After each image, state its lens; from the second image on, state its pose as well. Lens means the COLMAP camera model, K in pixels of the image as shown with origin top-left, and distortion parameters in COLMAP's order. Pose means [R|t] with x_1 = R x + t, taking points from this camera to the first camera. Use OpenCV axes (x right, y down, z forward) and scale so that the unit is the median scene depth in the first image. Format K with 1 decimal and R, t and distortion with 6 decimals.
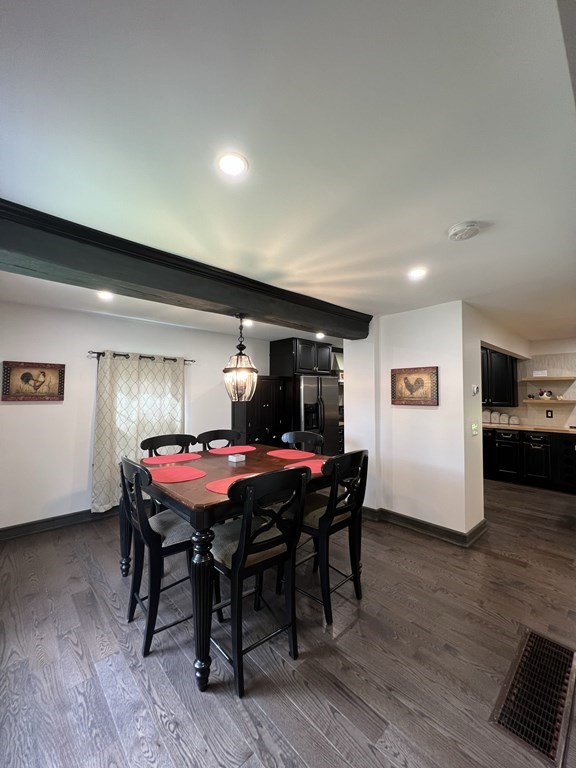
lens RADIAL K [[306.3, 0, 282.7], [0, 306.3, 384.4], [0, 0, 1]] dist [-0.002174, 0.000988]
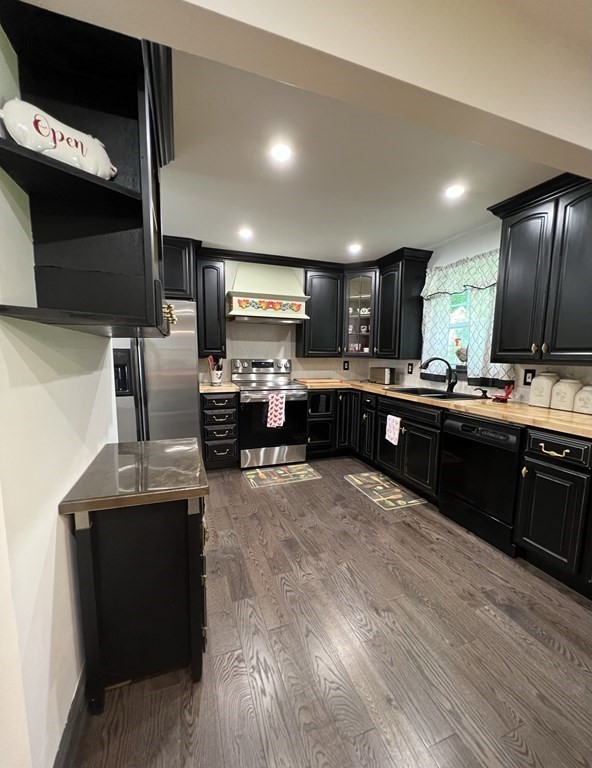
lens RADIAL K [[318.0, 0, 297.4], [0, 318.0, 393.7], [0, 0, 1]] dist [-0.002634, -0.000167]
pose [[0.924458, 0.058282, -0.376803, 0.875357], [0.002574, 0.987272, 0.159021, 0.073426], [0.381275, -0.147978, 0.912541, 0.854343]]
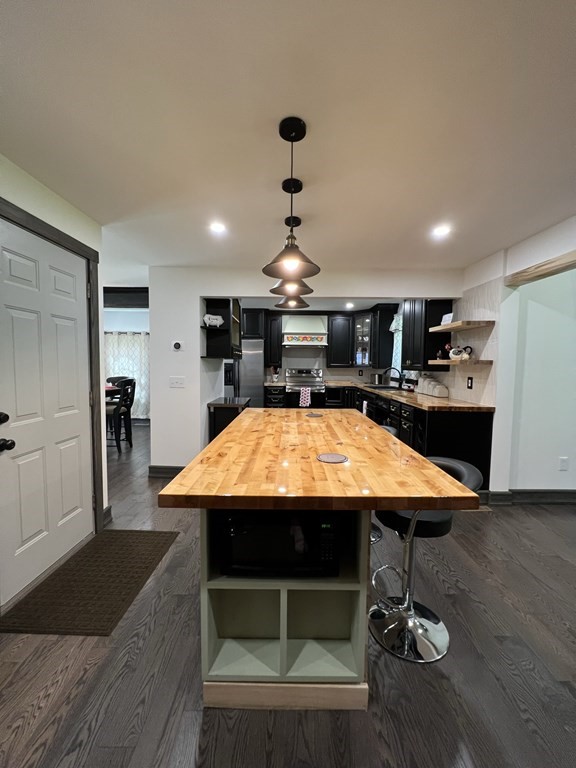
lens RADIAL K [[306.3, 0, 288.6], [0, 306.3, 384.4], [0, 0, 1]] dist [-0.002174, 0.000988]
pose [[0.739469, 0.051476, -0.671219, 1.514112], [0.015629, 0.995491, 0.093563, 0.051542], [0.673009, -0.079678, 0.735330, 0.419396]]
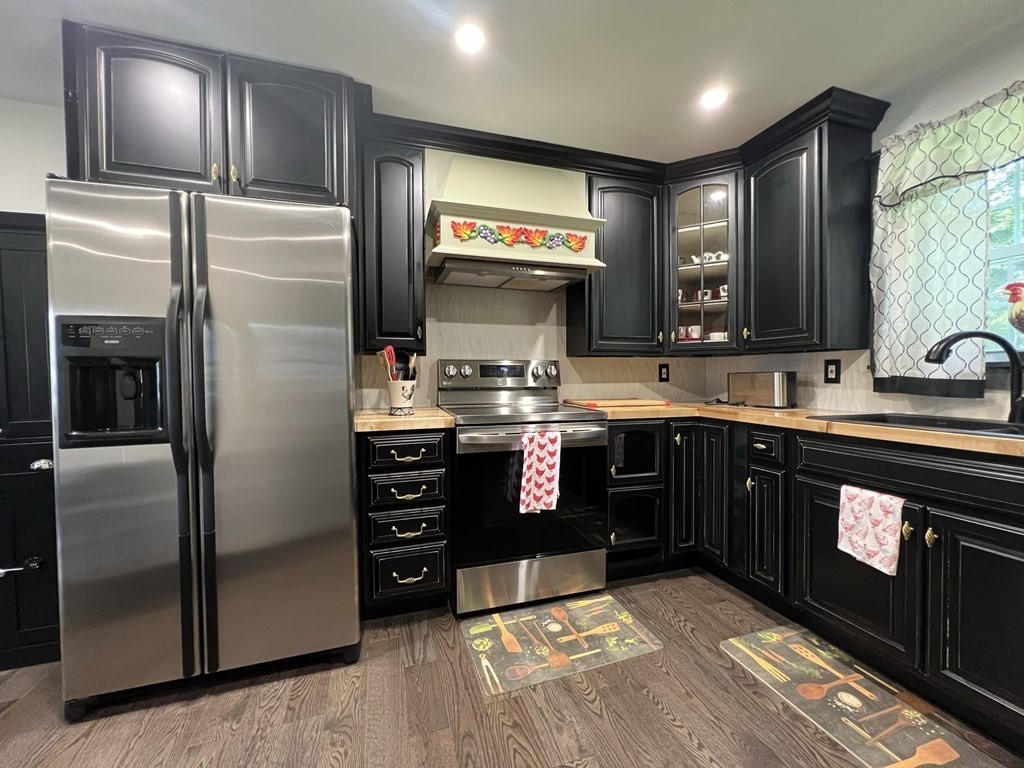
lens RADIAL K [[408.6, 0, 510.2], [0, 408.6, 381.1], [0, 0, 1]] dist [-0.002280, -0.000188]
pose [[0.904996, -0.000462, -0.425419, 0.636404], [0.021442, 0.998778, 0.044527, 0.138797], [0.424878, -0.049418, 0.903901, 1.230386]]
